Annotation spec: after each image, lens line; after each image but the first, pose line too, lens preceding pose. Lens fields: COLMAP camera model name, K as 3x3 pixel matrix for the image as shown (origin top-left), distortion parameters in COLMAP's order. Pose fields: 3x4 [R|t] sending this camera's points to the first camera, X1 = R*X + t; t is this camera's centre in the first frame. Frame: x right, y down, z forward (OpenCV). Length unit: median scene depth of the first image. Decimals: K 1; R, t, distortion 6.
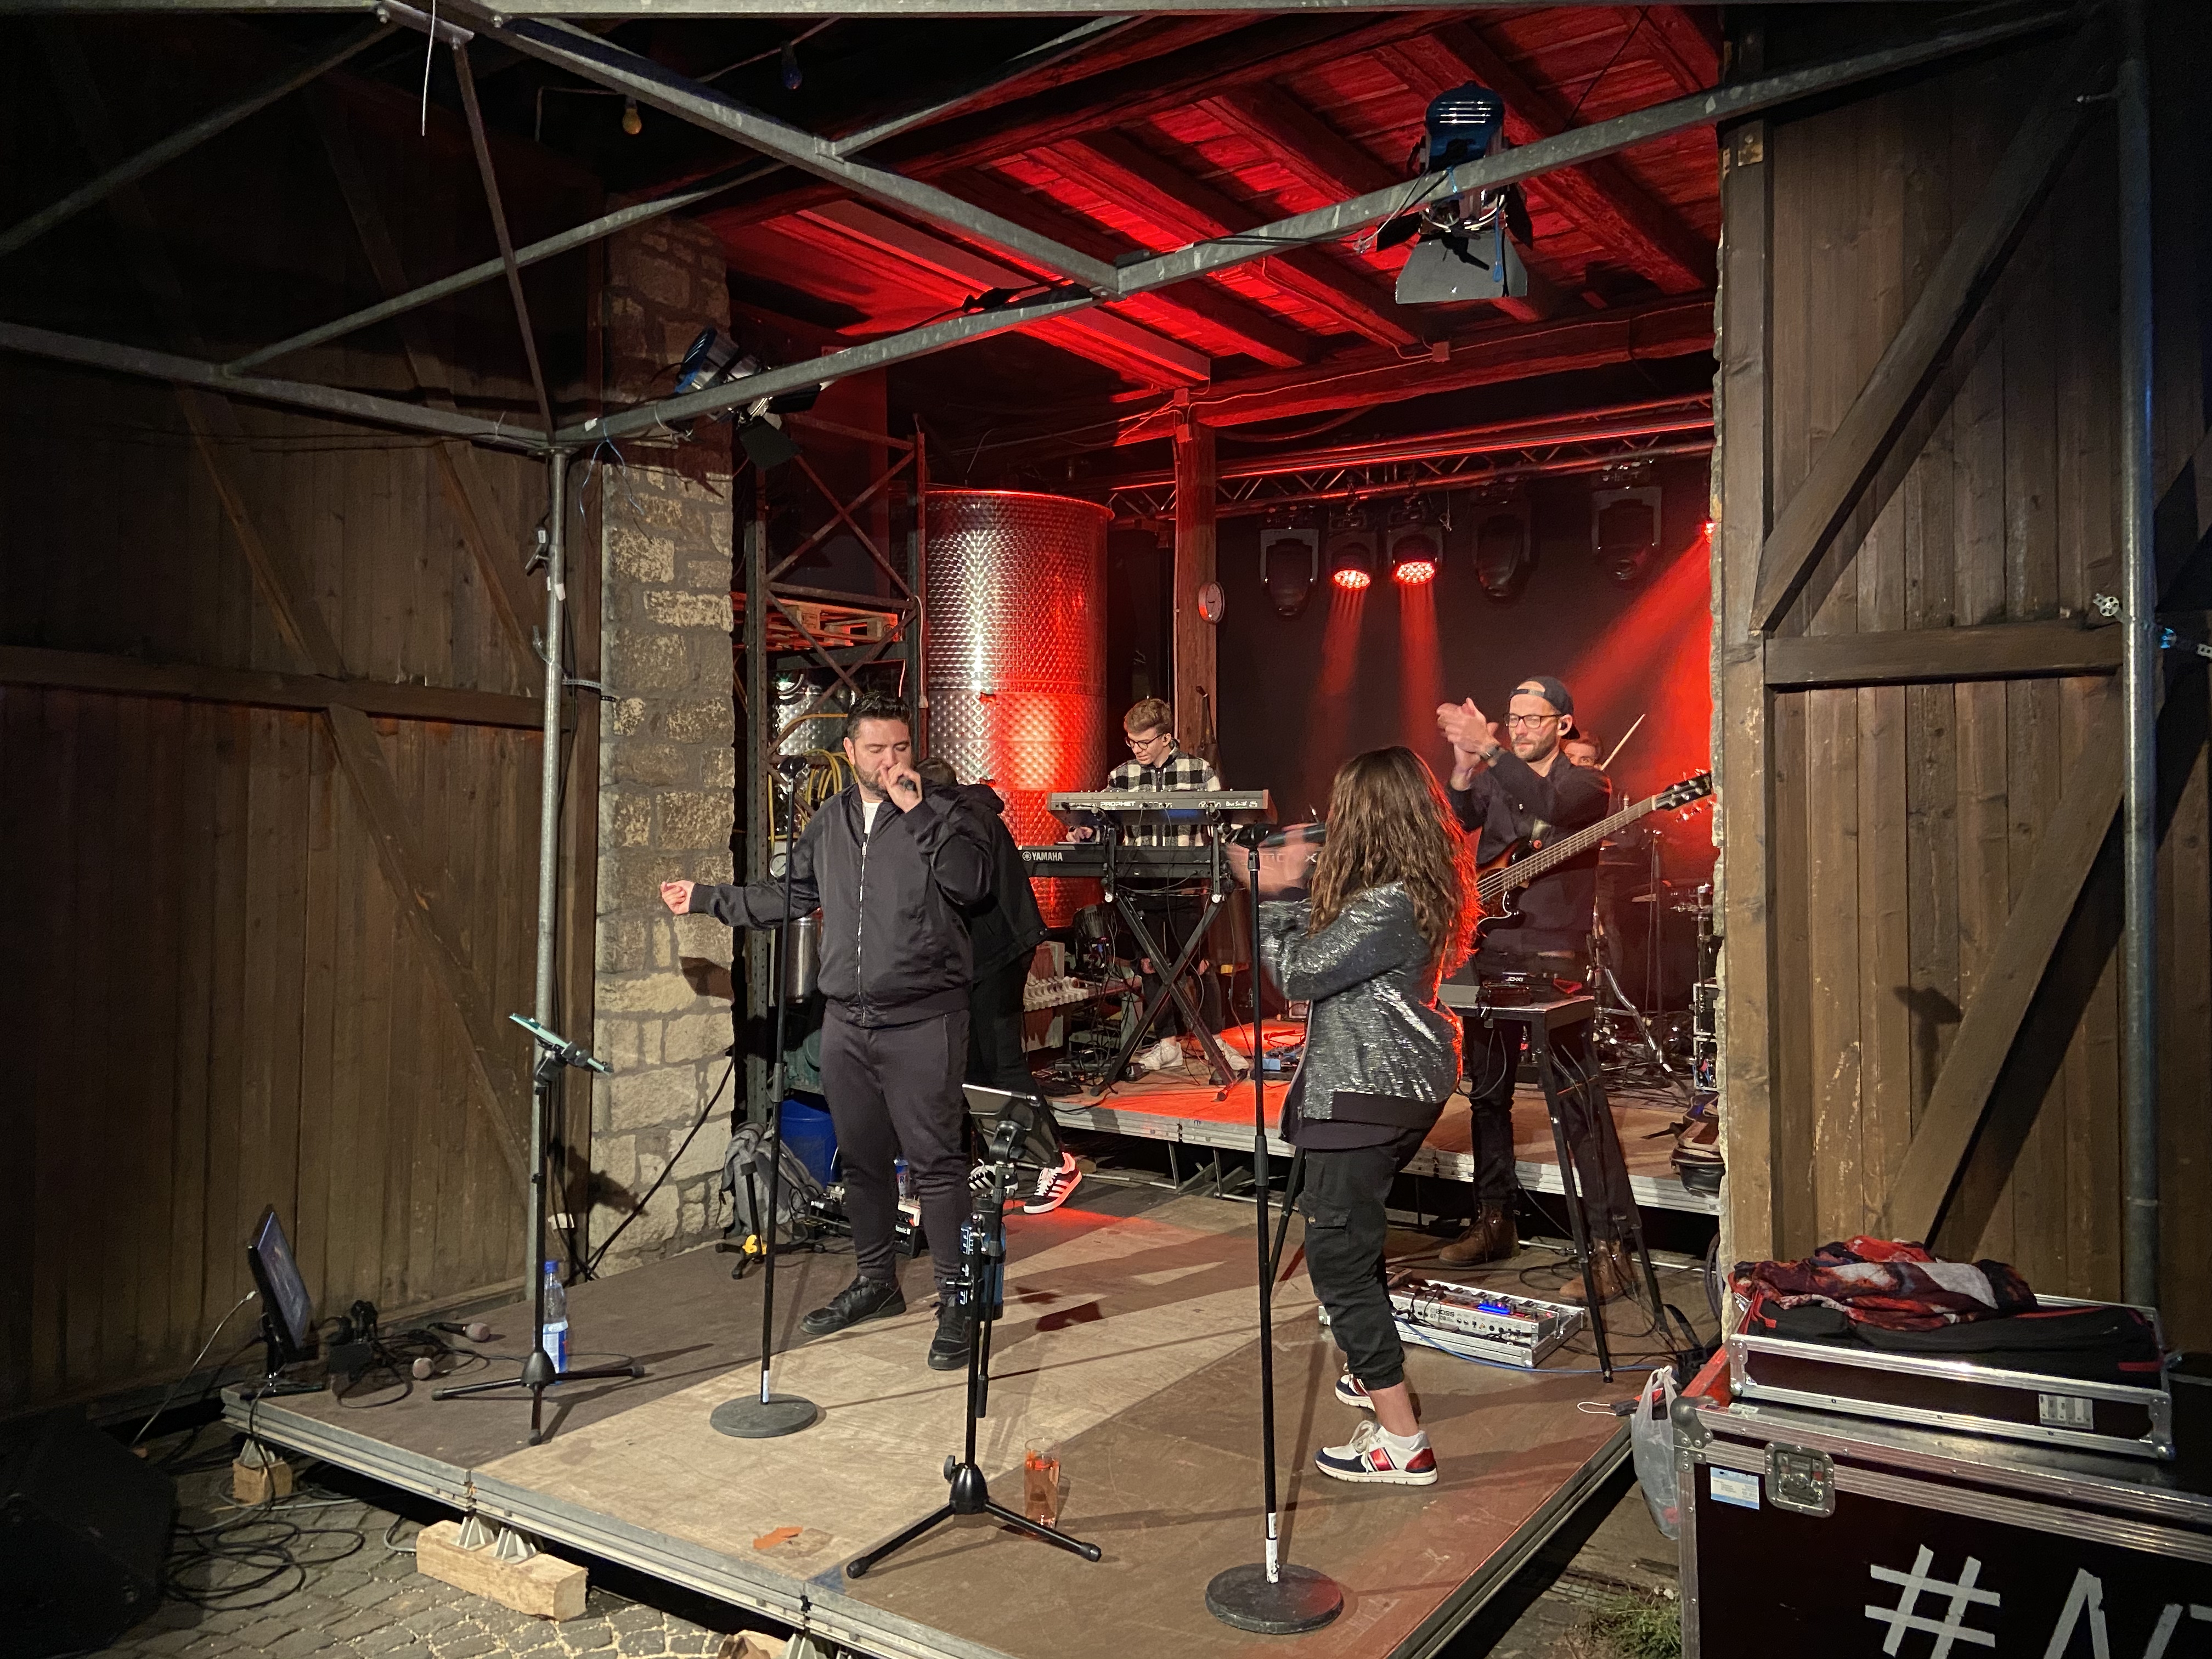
lens RADIAL K [[1638.7, 0, 1116.8], [0, 1638.7, 813.9], [0, 0, 1]] dist [0.042077, -0.015526]
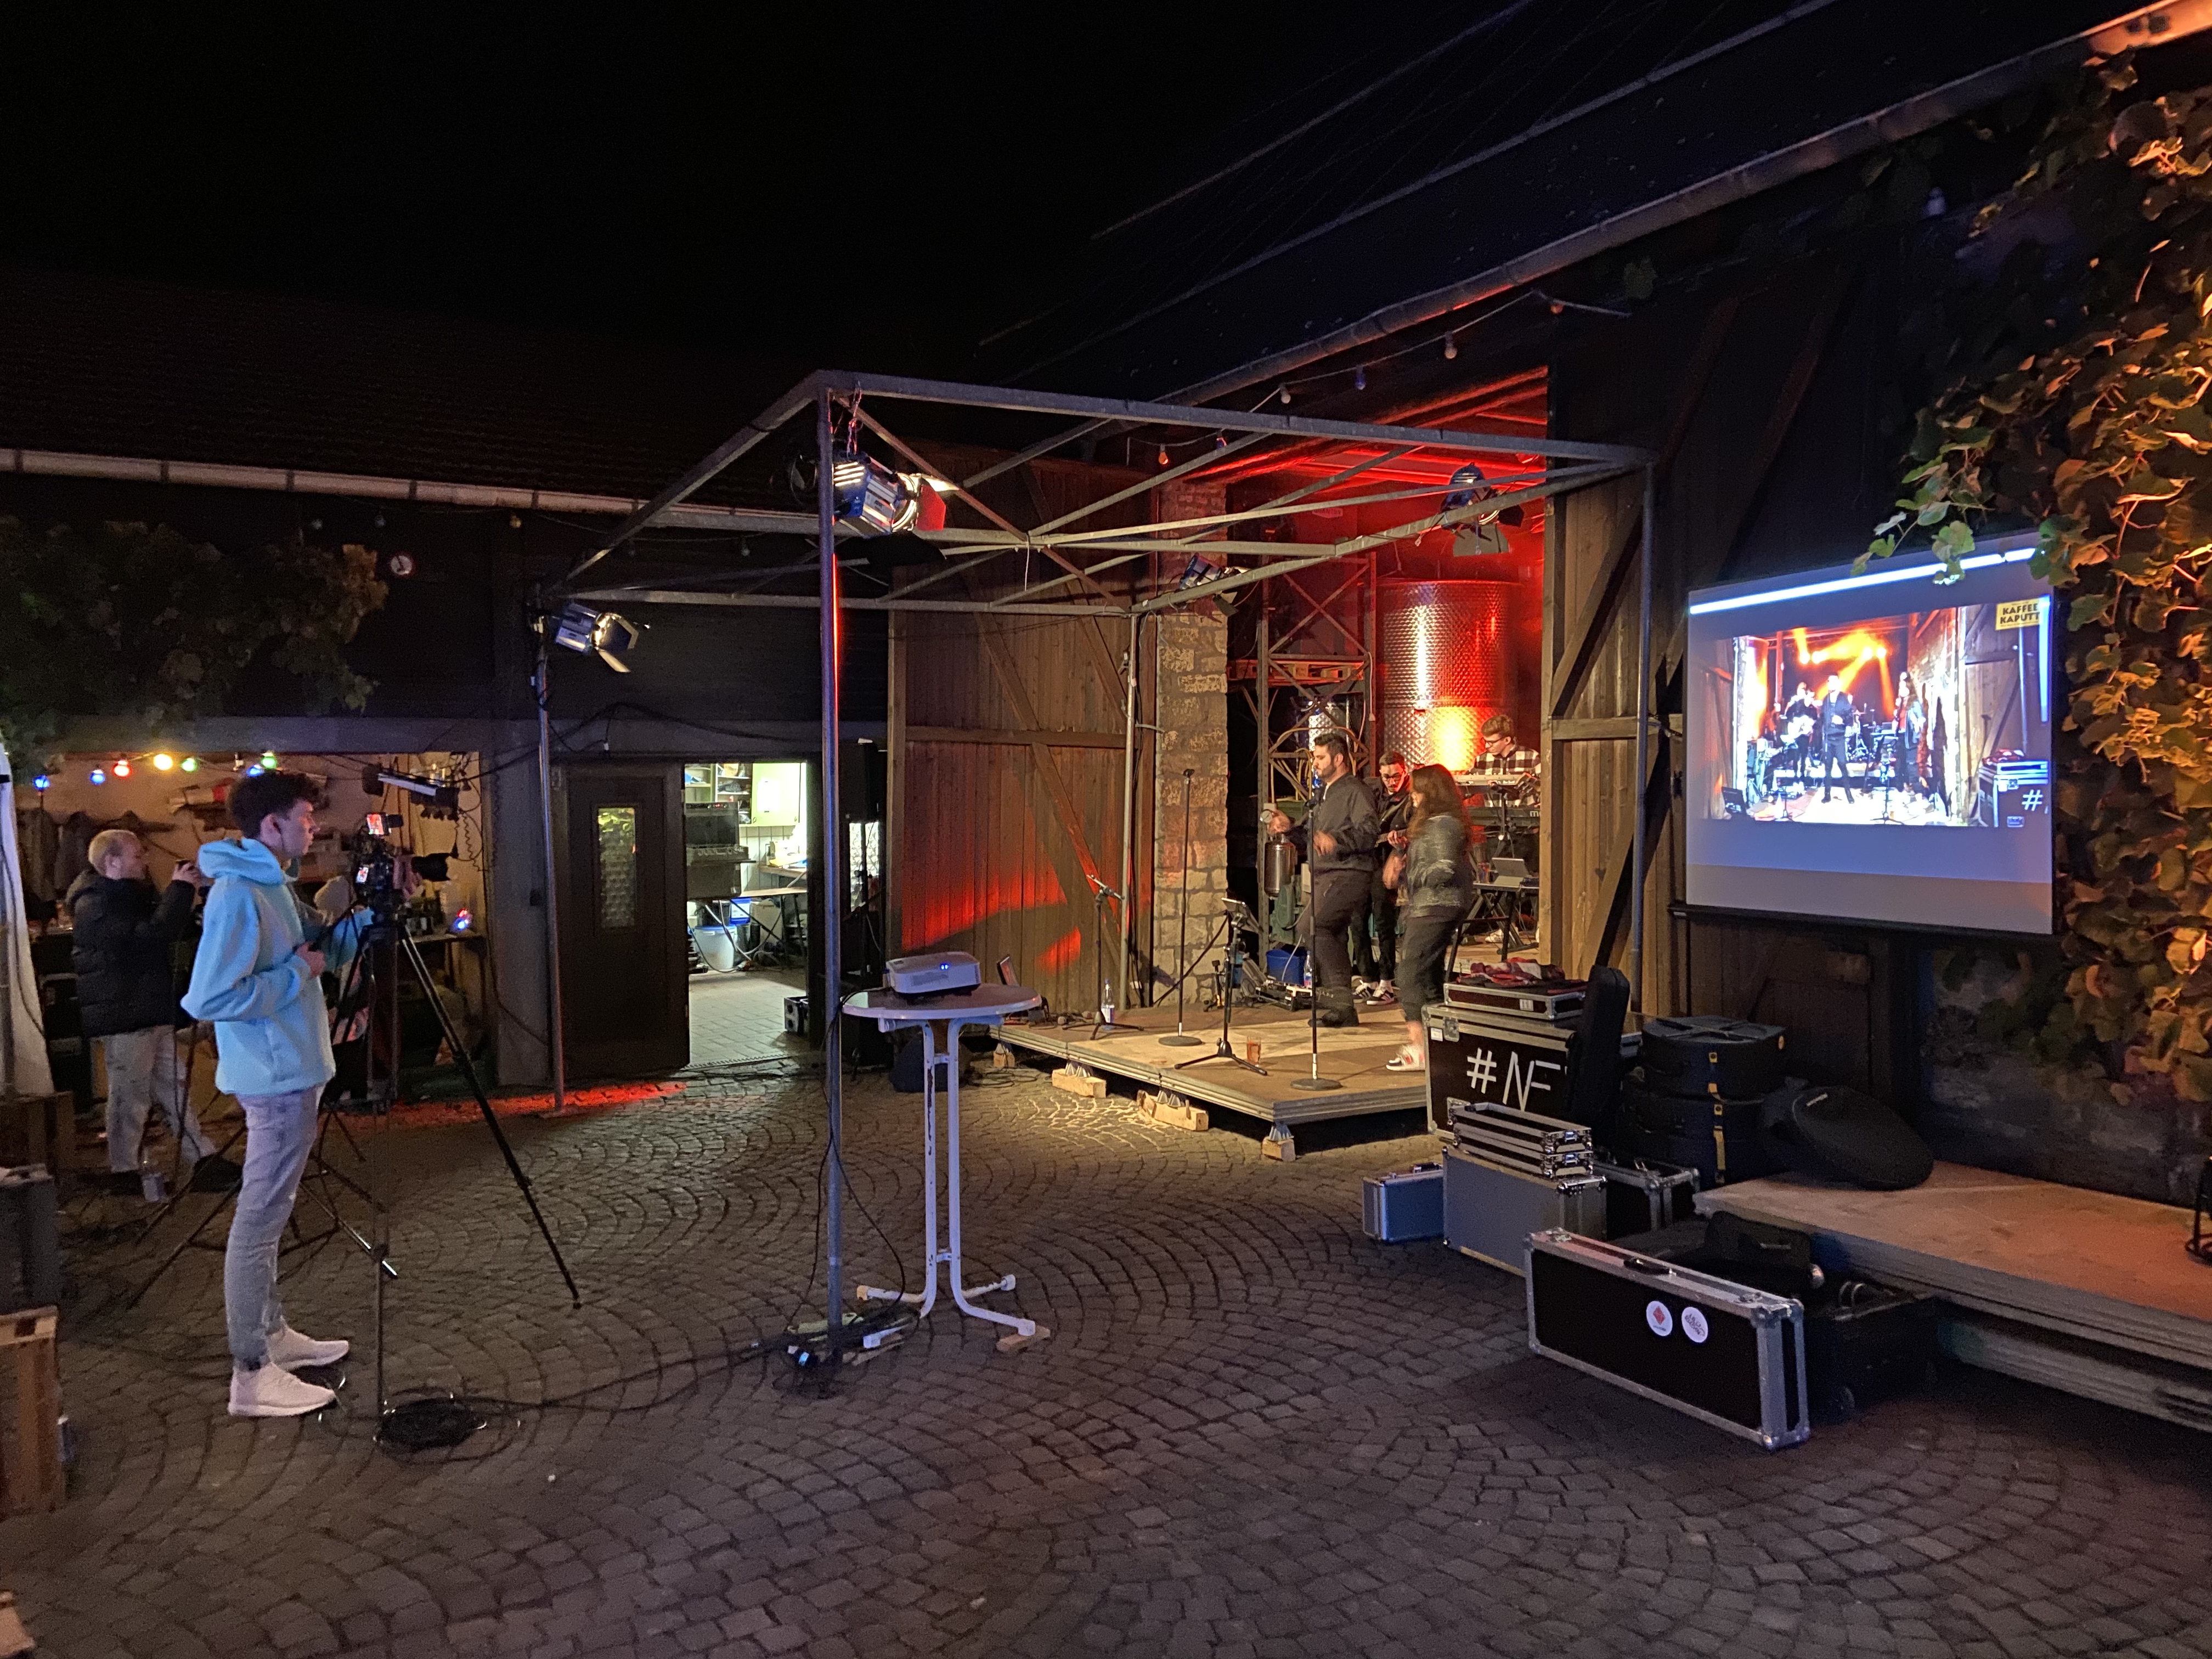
lens RADIAL K [[1638.7, 0, 1103.8], [0, 1638.7, 823.7], [0, 0, 1]] dist [0.042077, -0.015526]
pose [[0.895292, 0.009449, -0.445379, 0.526272], [0.004878, 0.999507, 0.031010, -0.020710], [0.445453, -0.029936, 0.894805, -0.831557]]
